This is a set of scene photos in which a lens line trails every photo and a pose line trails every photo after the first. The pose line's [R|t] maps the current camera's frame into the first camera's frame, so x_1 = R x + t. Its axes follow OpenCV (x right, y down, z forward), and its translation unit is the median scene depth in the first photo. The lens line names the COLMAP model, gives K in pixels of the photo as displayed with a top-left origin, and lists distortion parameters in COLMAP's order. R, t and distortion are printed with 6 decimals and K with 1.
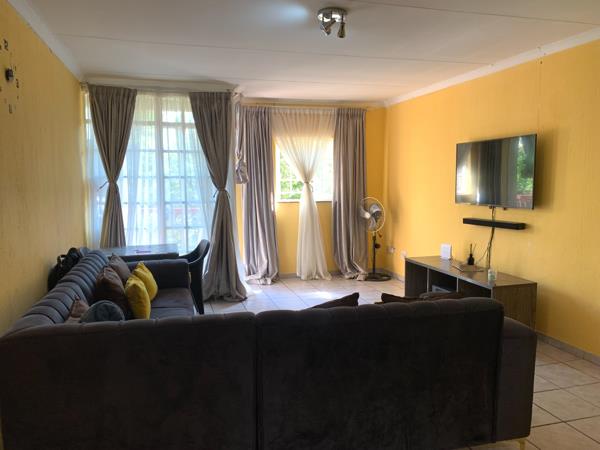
lens RADIAL K [[459.2, 0, 299.3], [0, 459.2, 224.1], [0, 0, 1]] dist [0.011859, -0.040284]
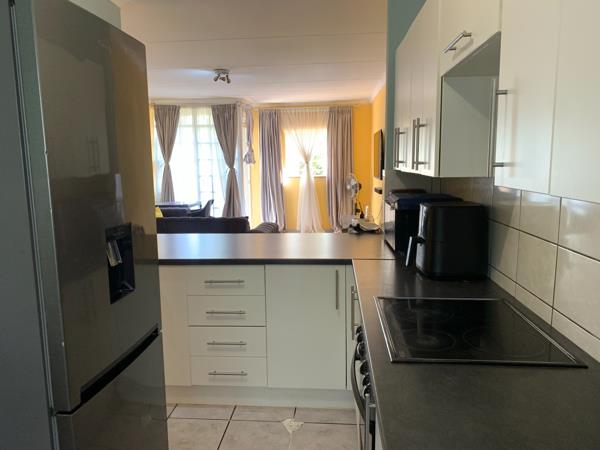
lens RADIAL K [[459.2, 0, 299.7], [0, 459.2, 228.7], [0, 0, 1]] dist [0.011859, -0.040284]
pose [[0.939150, 0.042652, -0.340849, 0.563869], [-0.025398, 0.998167, 0.054923, 0.037409], [0.342567, -0.042924, 0.938512, -0.365554]]
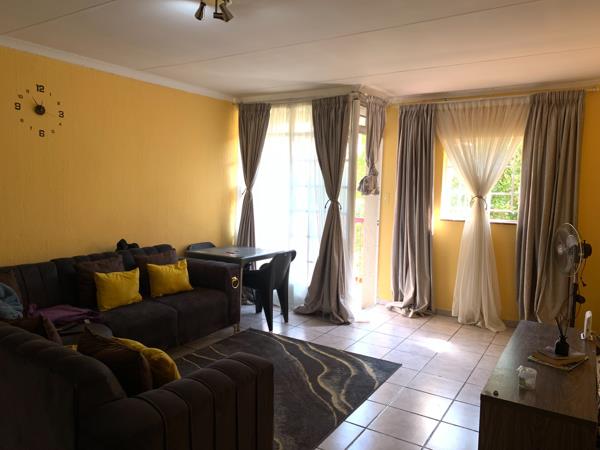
lens RADIAL K [[459.2, 0, 284.5], [0, 459.2, 224.9], [0, 0, 1]] dist [0.011859, -0.040284]
pose [[0.651555, 0.086609, -0.753642, 0.457458], [-0.097172, 0.994806, 0.030314, -0.043416], [0.752353, 0.053481, 0.656586, 0.308011]]
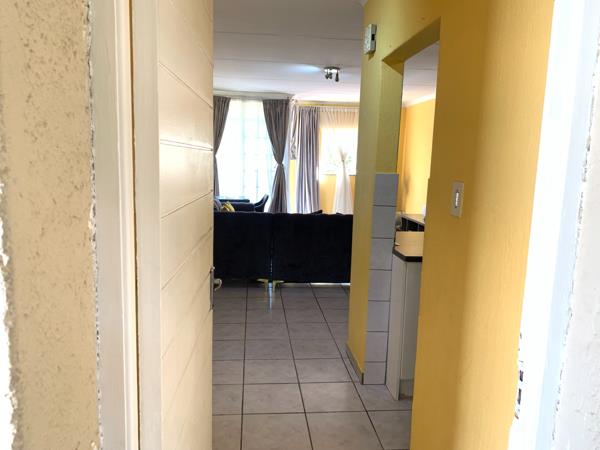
lens RADIAL K [[459.2, 0, 297.4], [0, 459.2, 224.5], [0, 0, 1]] dist [0.011859, -0.040284]
pose [[0.982059, 0.062024, -0.178084, 0.168445], [-0.054341, 0.997382, 0.047708, 0.051159], [0.180577, -0.037175, 0.982858, -0.490708]]
